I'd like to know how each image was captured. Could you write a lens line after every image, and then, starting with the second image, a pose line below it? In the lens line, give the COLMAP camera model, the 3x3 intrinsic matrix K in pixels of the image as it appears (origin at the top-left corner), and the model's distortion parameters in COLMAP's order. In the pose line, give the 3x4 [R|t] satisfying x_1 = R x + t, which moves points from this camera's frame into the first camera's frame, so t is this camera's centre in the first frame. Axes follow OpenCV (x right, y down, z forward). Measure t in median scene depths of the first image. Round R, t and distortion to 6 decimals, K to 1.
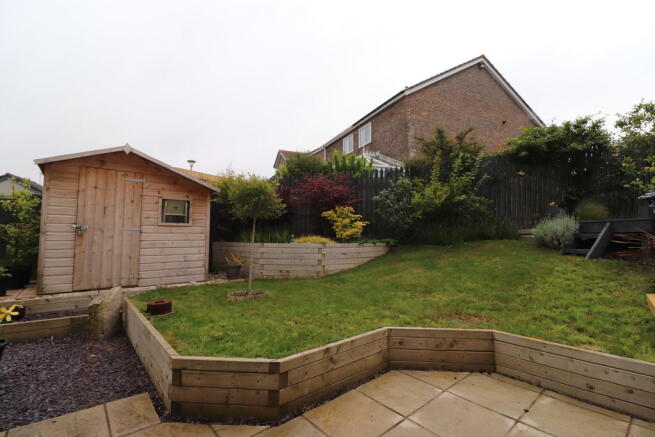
lens RADIAL K [[291.5, 0, 327.5], [0, 291.5, 218.5], [0, 0, 1]] dist [-0.000095, 0.000001]
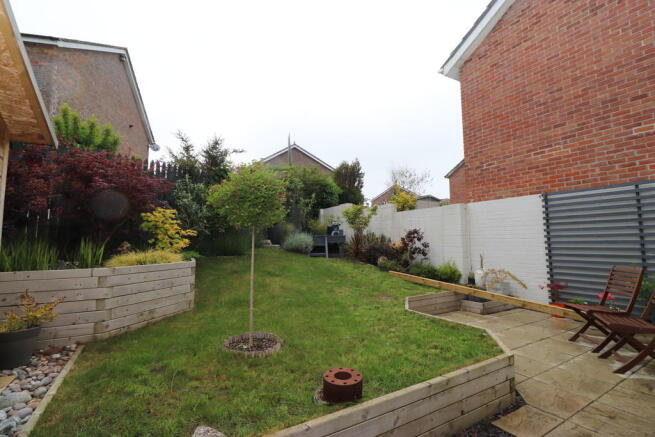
lens RADIAL K [[302.3, 0, 327.5], [0, 302.3, 218.5], [0, 0, 1]] dist [-0.028768, -0.000057]
pose [[0.194786, 0.070383, 0.978317, -0.259586], [-0.044723, 0.997022, -0.062824, 0.006336], [-0.979826, -0.031516, 0.197354, 0.208976]]
